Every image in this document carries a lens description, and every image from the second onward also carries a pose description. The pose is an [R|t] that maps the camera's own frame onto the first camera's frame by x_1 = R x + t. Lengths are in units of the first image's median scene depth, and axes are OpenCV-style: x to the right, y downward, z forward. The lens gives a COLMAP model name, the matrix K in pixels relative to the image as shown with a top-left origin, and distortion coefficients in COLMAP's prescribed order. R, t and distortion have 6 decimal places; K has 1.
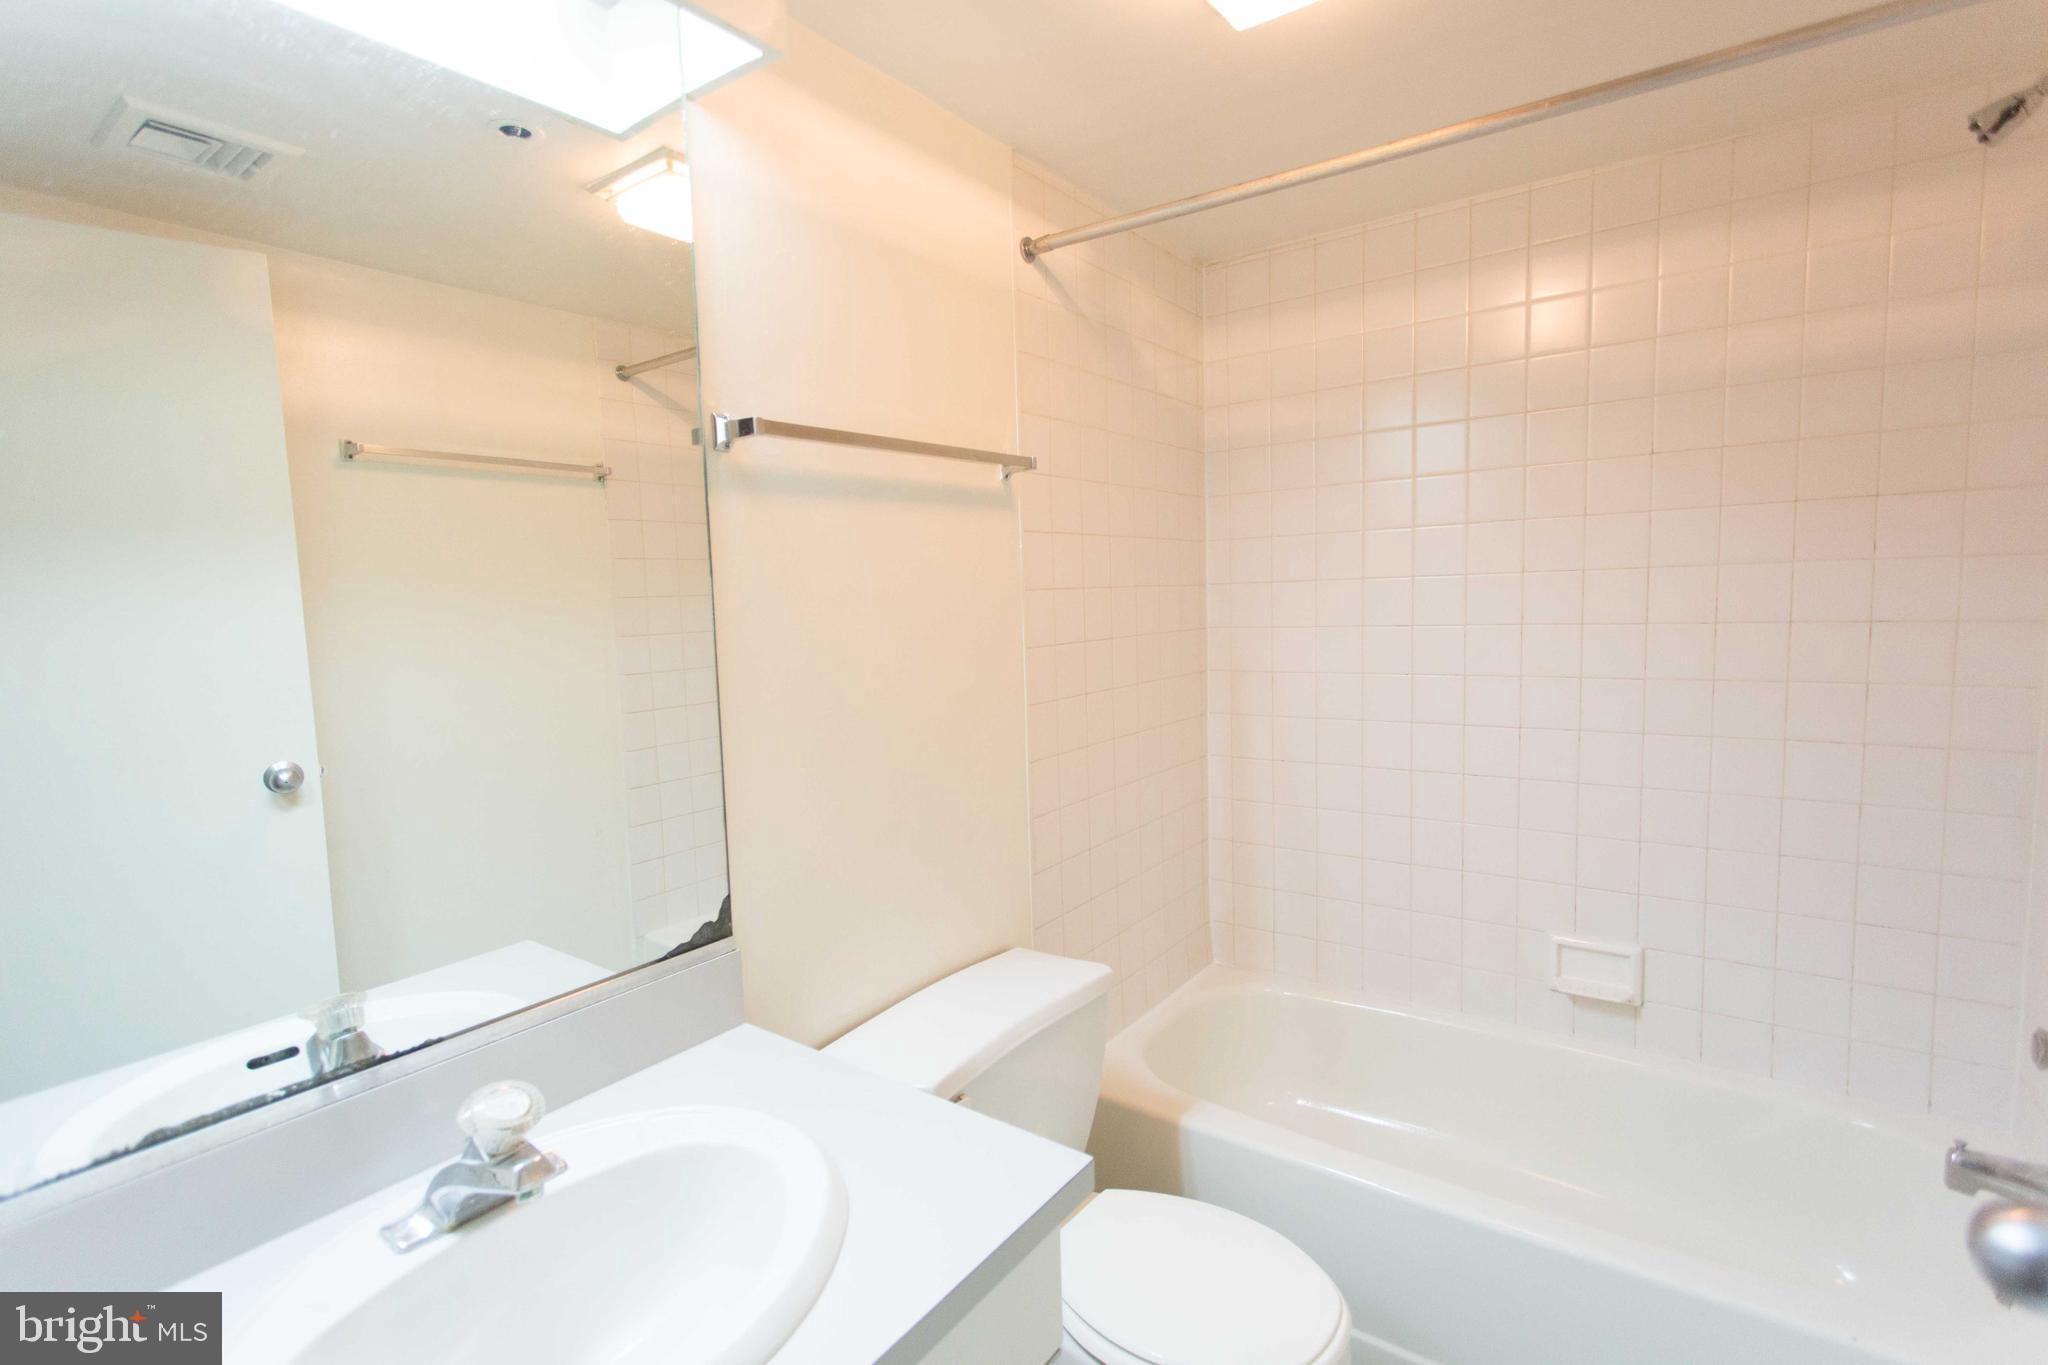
lens RADIAL K [[976.8, 0, 1017.2], [0, 976.8, 681.7], [0, 0, 1]] dist [0.001945, 0.000674]
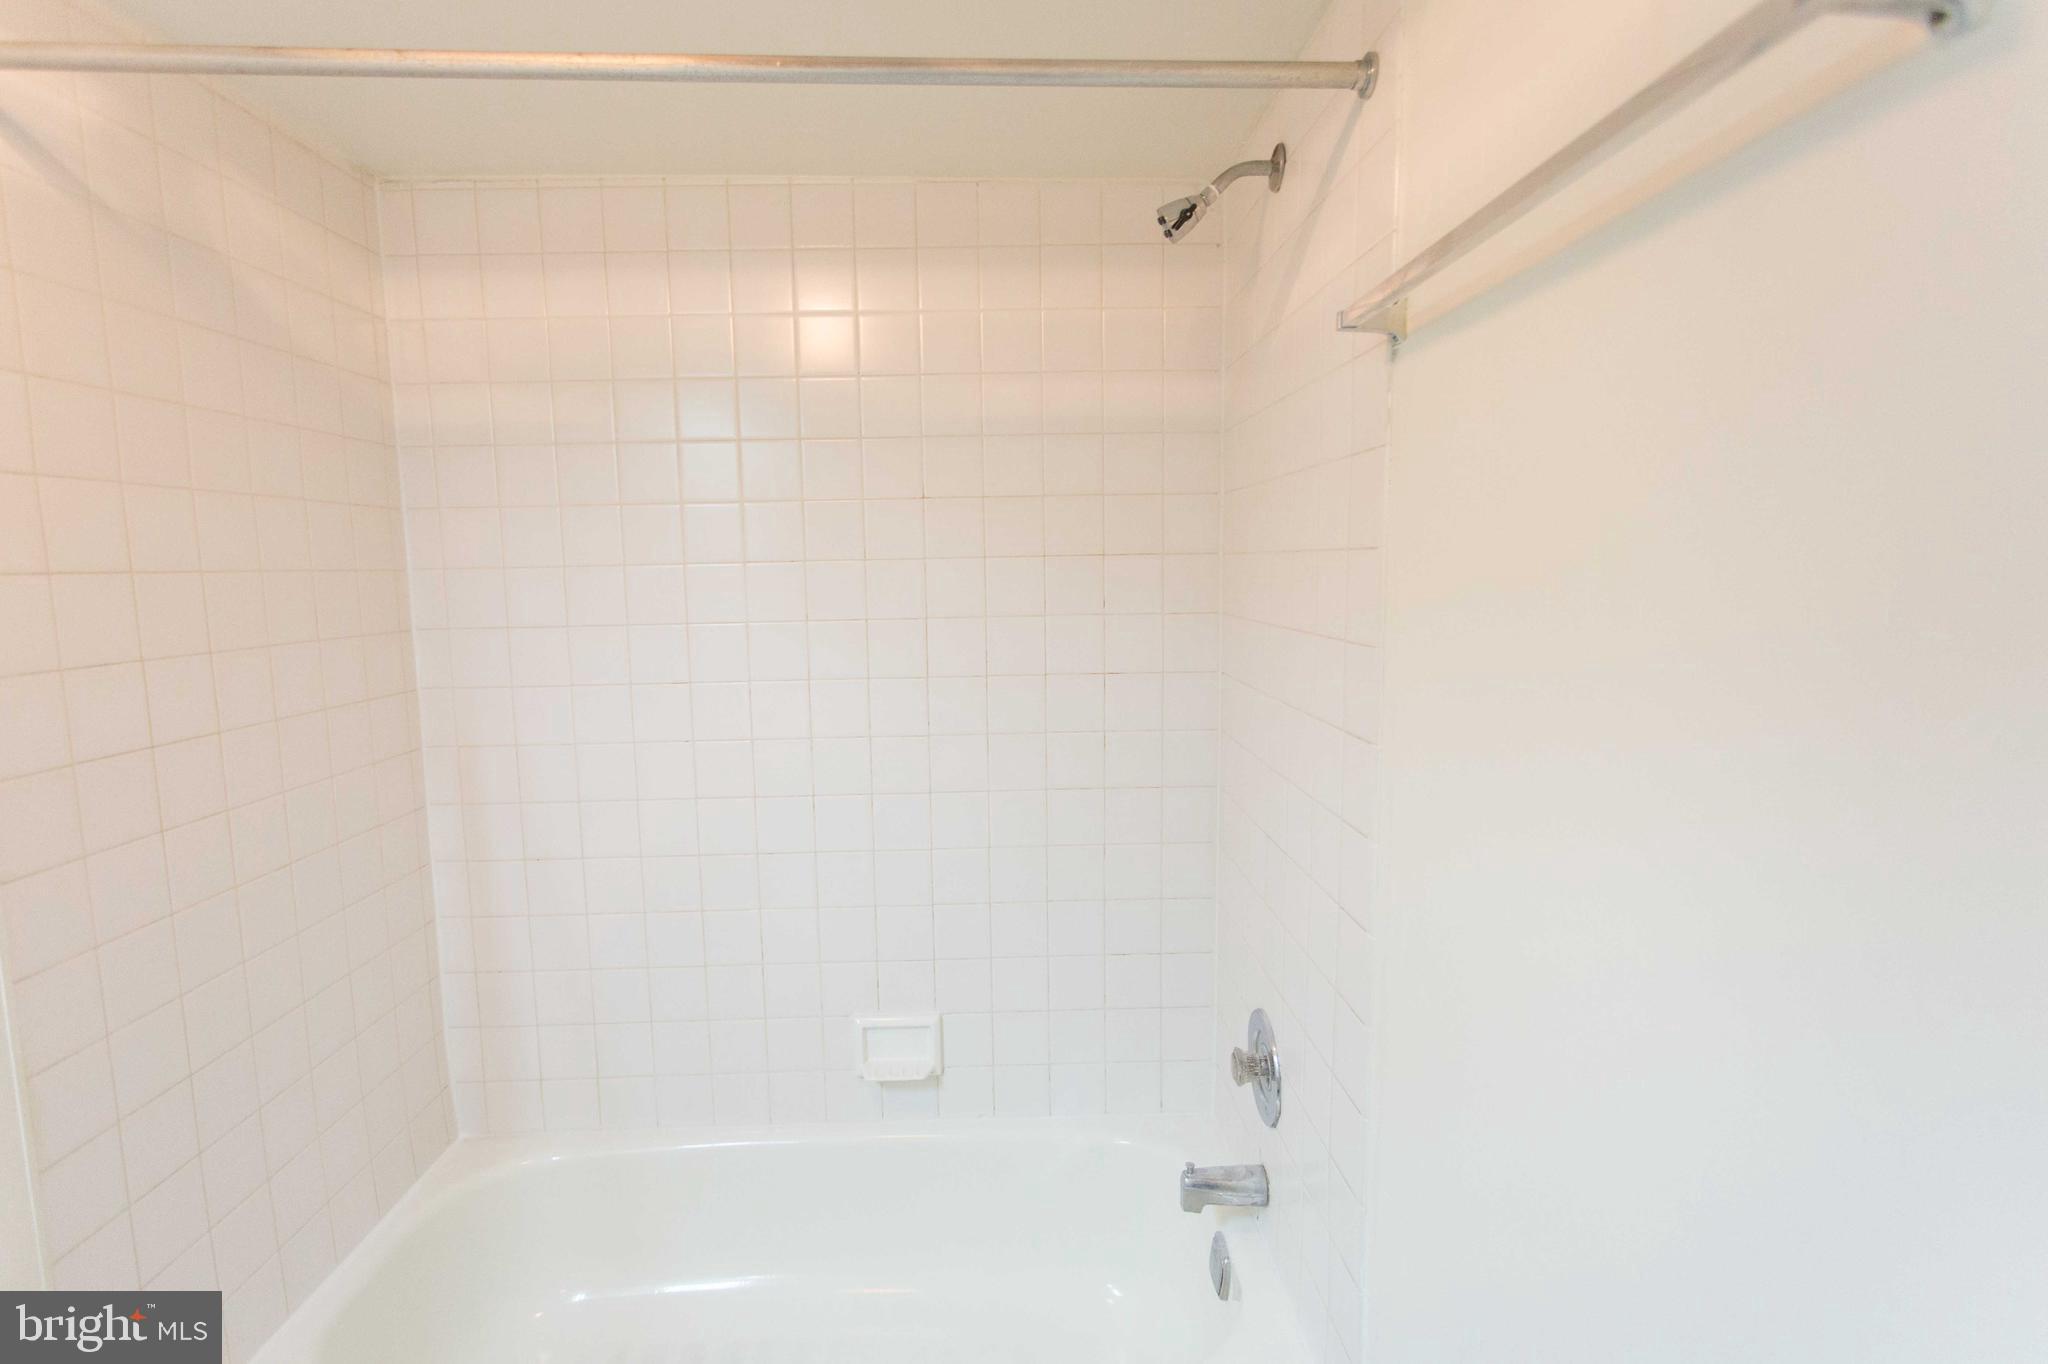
lens RADIAL K [[976.8, 0, 1026.7], [0, 976.8, 685.5], [0, 0, 1]] dist [0.001945, 0.000674]
pose [[0.790083, -0.059050, 0.610149, 0.132324], [0.045545, 0.998253, 0.037634, -0.078430], [-0.611305, -0.001945, 0.791392, 0.178782]]
